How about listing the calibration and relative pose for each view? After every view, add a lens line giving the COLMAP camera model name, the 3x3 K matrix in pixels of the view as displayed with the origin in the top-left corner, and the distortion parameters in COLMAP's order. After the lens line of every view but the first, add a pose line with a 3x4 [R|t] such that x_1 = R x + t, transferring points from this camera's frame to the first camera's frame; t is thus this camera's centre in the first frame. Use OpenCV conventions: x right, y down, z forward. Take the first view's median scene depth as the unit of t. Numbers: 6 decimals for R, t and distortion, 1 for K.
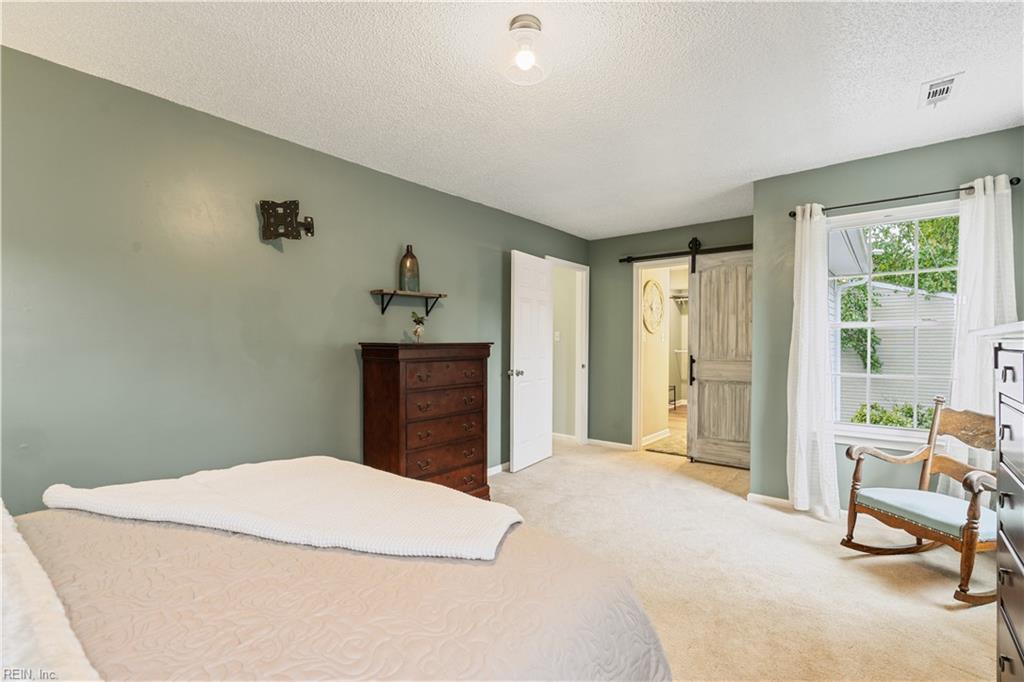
lens RADIAL K [[467.3, 0, 512.4], [0, 467.3, 343.5], [0, 0, 1]] dist [-0.003365, 0.000534]
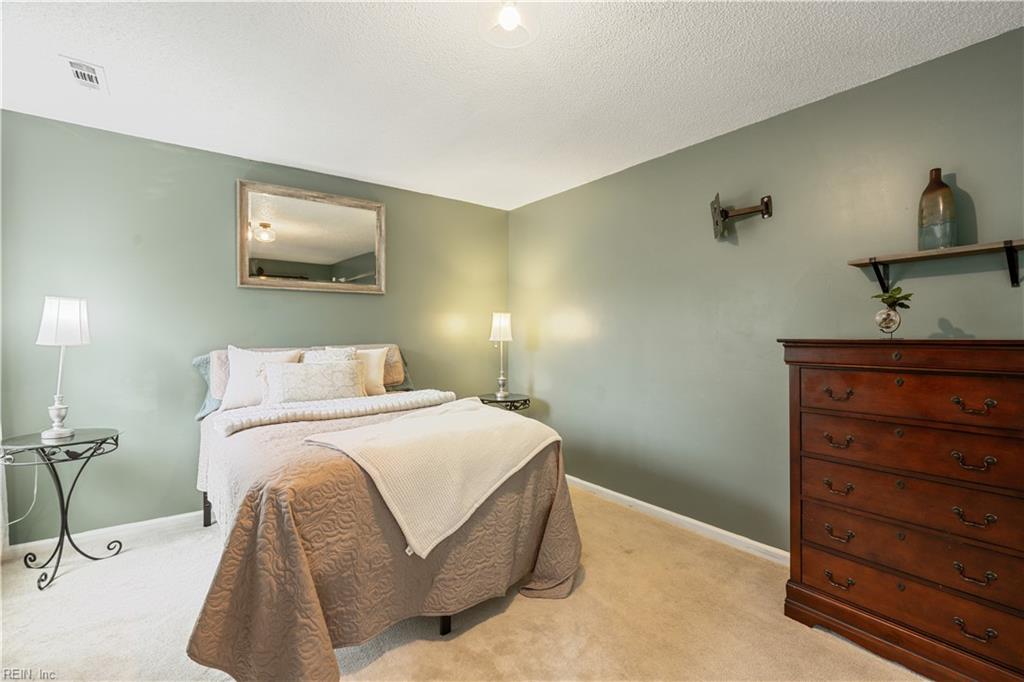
lens RADIAL K [[467.3, 0, 512.5], [0, 467.3, 337.2], [0, 0, 1]] dist [-0.003365, 0.000534]
pose [[-0.257860, 0.003312, -0.966177, 0.502997], [-0.005450, 0.999973, 0.004882, -0.004015], [0.966167, 0.006524, -0.257835, 0.699838]]
